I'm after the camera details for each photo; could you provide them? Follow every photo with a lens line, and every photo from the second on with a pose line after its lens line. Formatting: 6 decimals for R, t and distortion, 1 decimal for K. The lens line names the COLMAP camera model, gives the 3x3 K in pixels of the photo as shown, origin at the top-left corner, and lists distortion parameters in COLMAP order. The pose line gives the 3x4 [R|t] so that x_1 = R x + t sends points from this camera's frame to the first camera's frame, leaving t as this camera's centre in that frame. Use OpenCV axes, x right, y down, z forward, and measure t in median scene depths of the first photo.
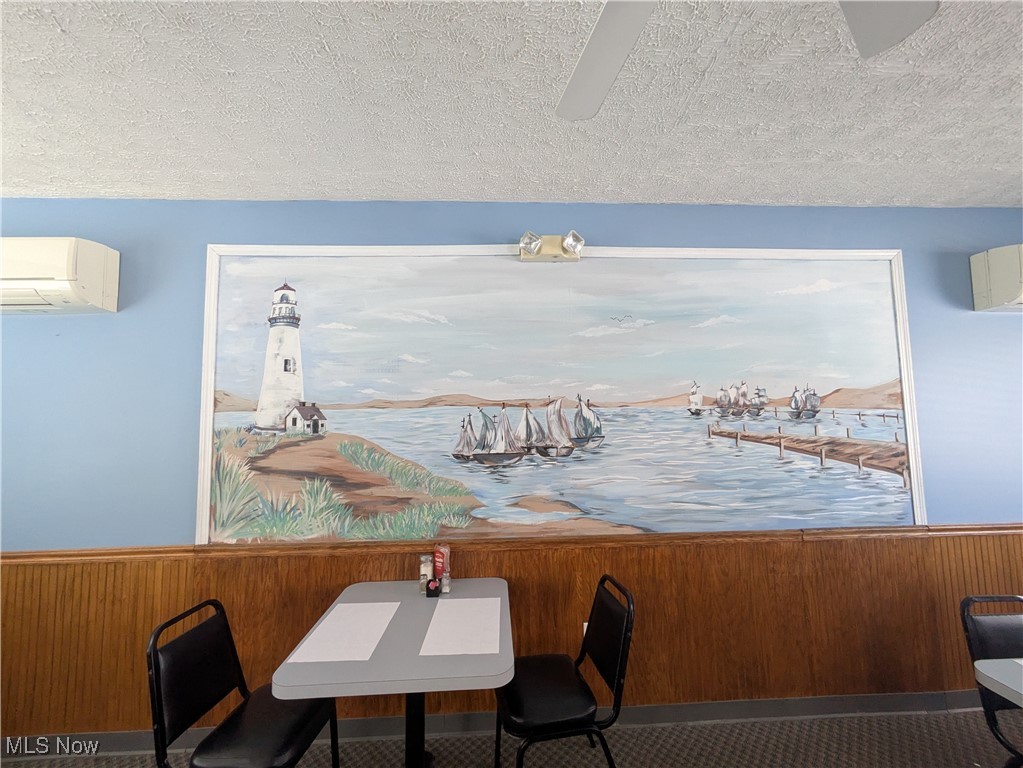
lens RADIAL K [[405.9, 0, 512.8], [0, 405.9, 381.0], [0, 0, 1]] dist [0.001951, 0.001868]
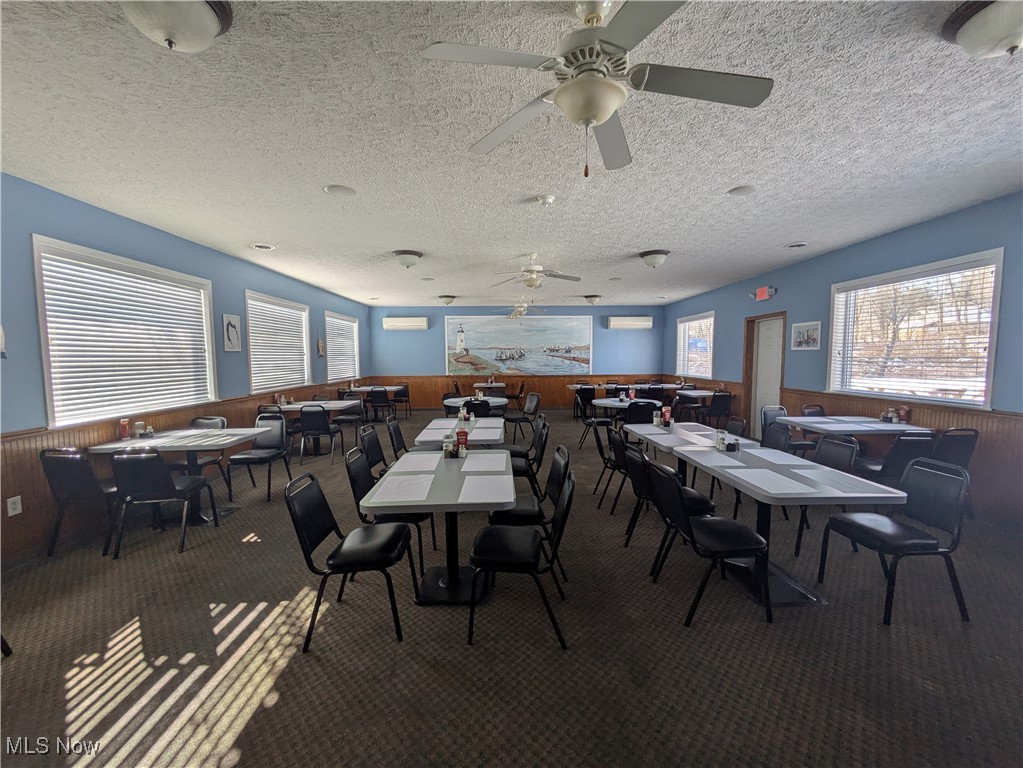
lens RADIAL K [[405.9, 0, 510.2], [0, 405.9, 384.8], [0, 0, 1]] dist [0.001951, 0.001868]
pose [[0.999907, 0.007766, 0.011239, -0.009928], [-0.009346, 0.988923, 0.148133, -0.243723], [-0.009964, -0.148224, 0.988904, -3.958838]]
